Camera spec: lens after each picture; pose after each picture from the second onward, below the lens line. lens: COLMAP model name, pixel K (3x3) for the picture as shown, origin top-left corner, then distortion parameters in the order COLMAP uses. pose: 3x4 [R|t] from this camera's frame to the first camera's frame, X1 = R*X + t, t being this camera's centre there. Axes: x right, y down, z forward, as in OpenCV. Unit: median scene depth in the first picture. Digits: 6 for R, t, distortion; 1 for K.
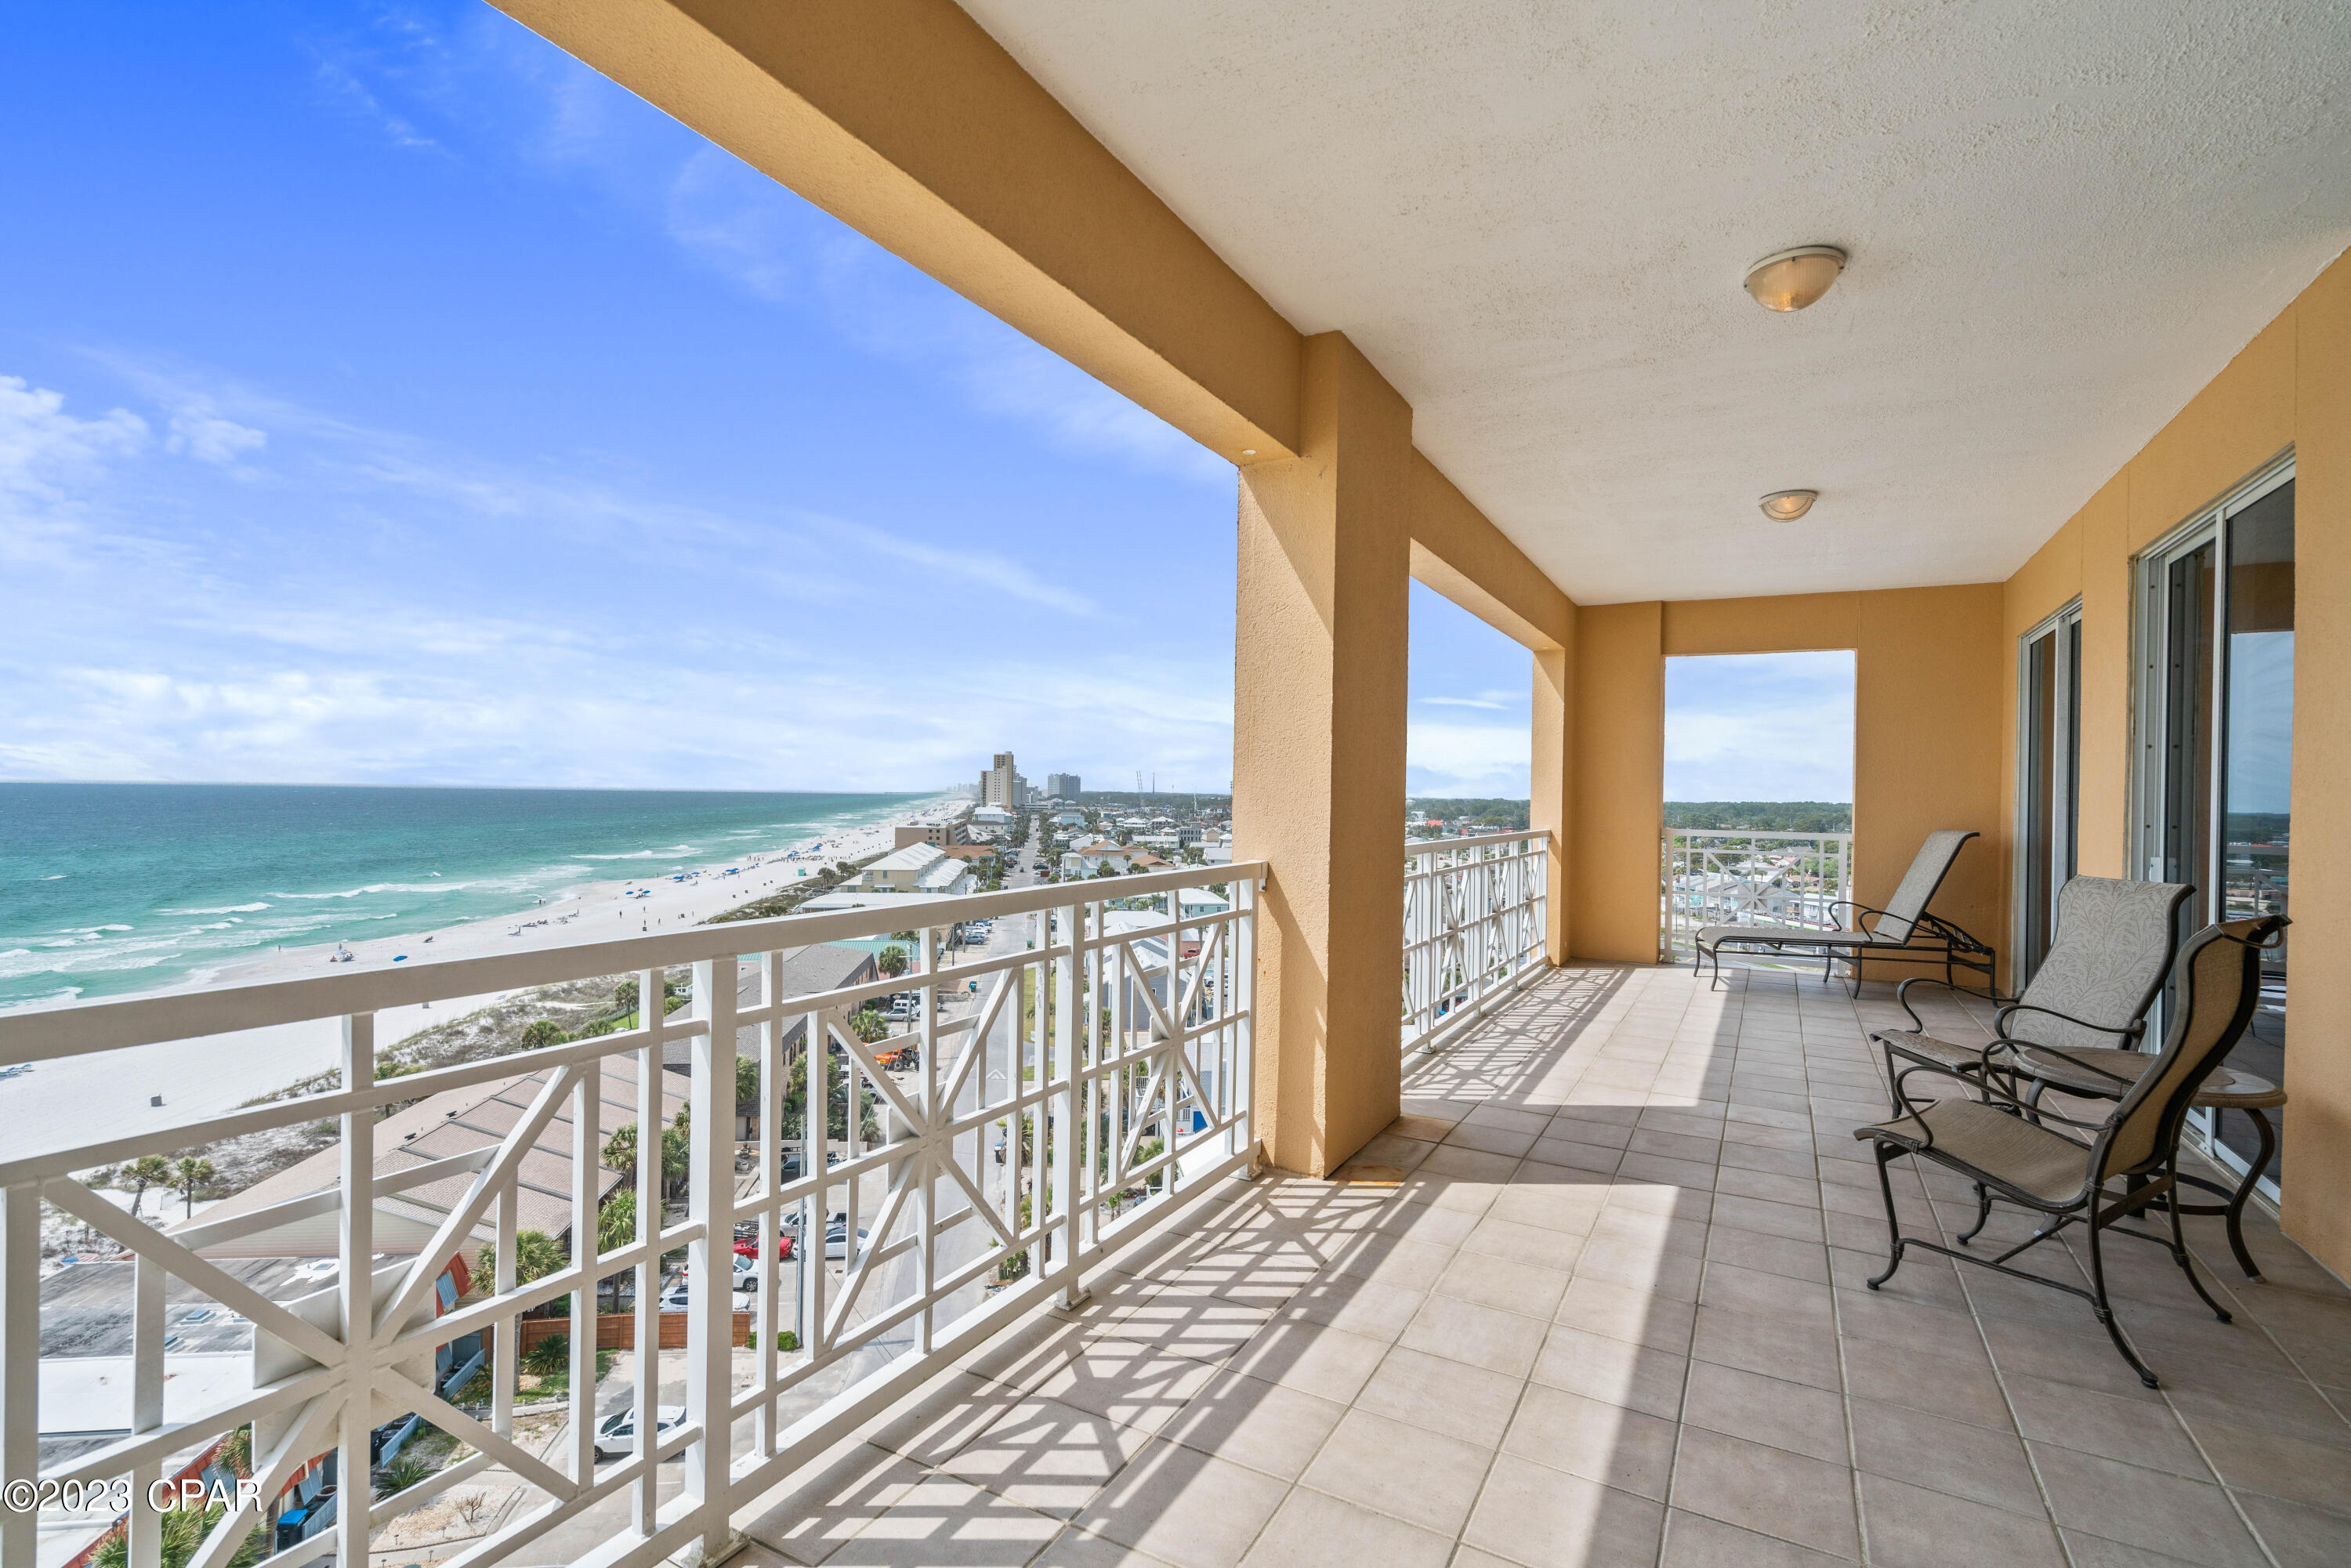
lens RADIAL K [[1077.0, 0, 1168.1], [0, 1077.0, 791.0], [0, 0, 1]] dist [-0.000152, 0.001029]
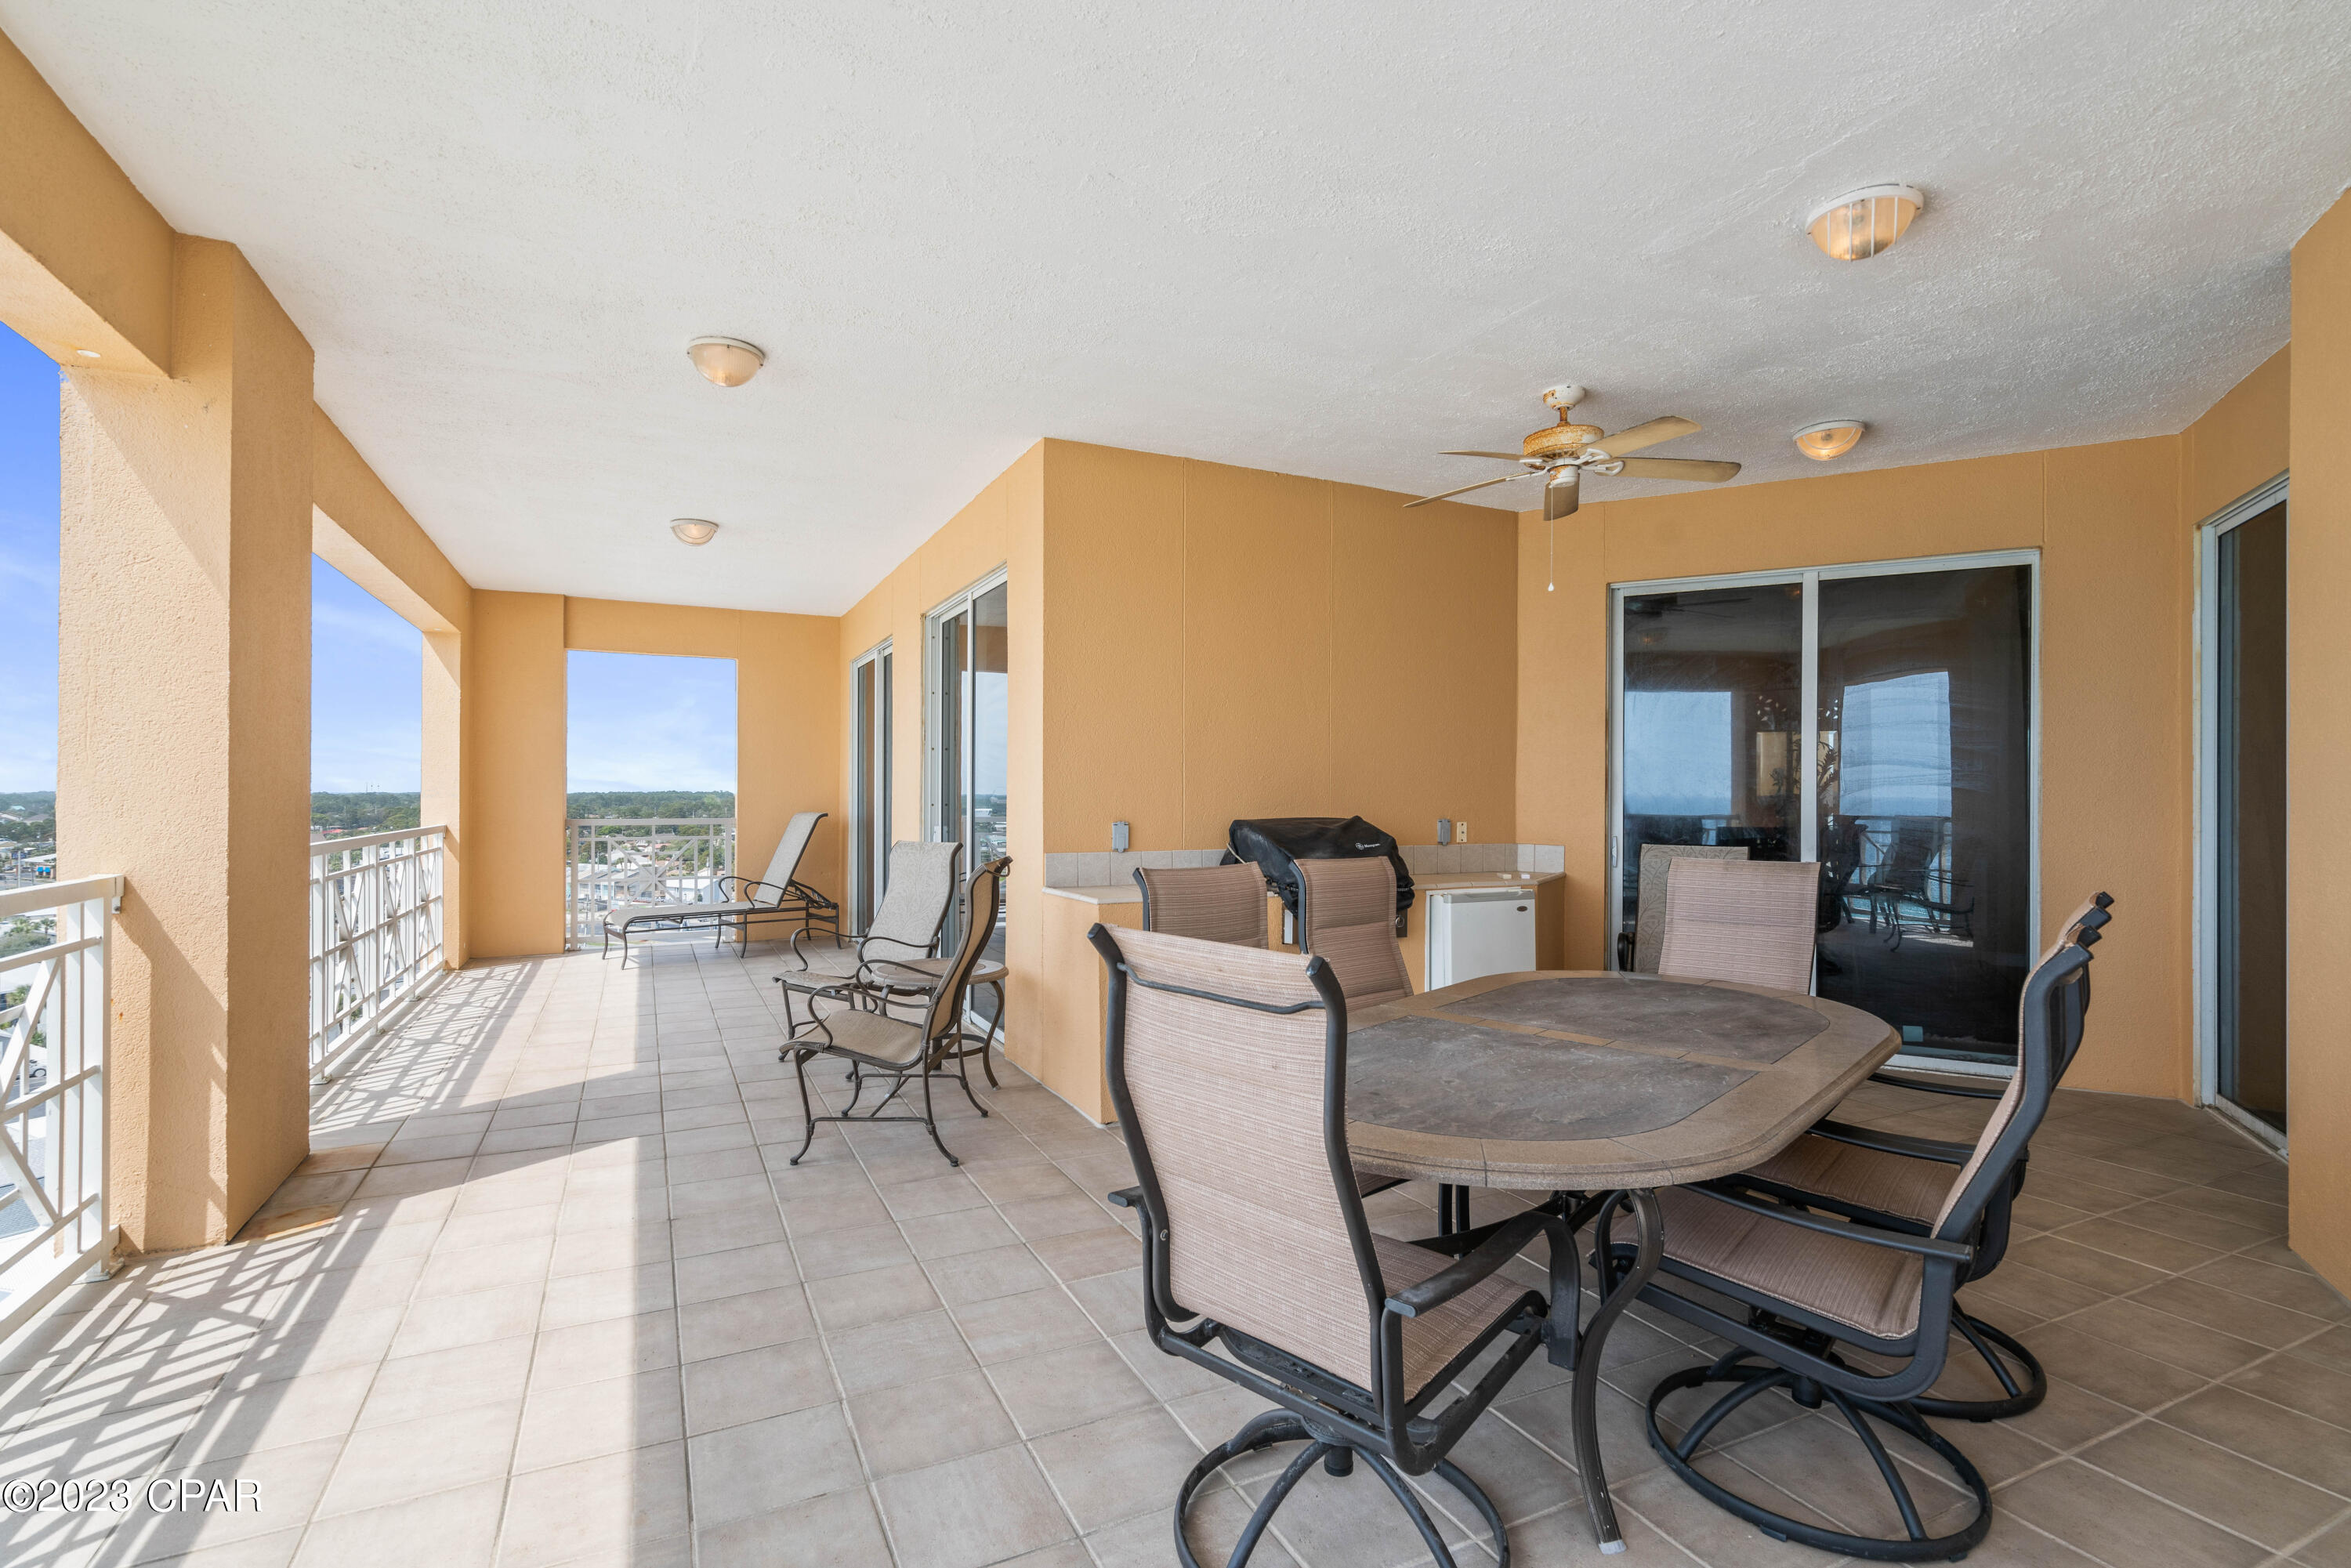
lens RADIAL K [[1076.5, 0, 1175.5], [0, 1076.5, 784.0], [0, 0, 1]] dist [-0.000174, -0.000093]
pose [[0.556601, -0.008099, 0.830740, -0.135874], [0.005745, 0.999966, 0.005899, -0.002097], [-0.830760, 0.001489, 0.556629, -0.087286]]
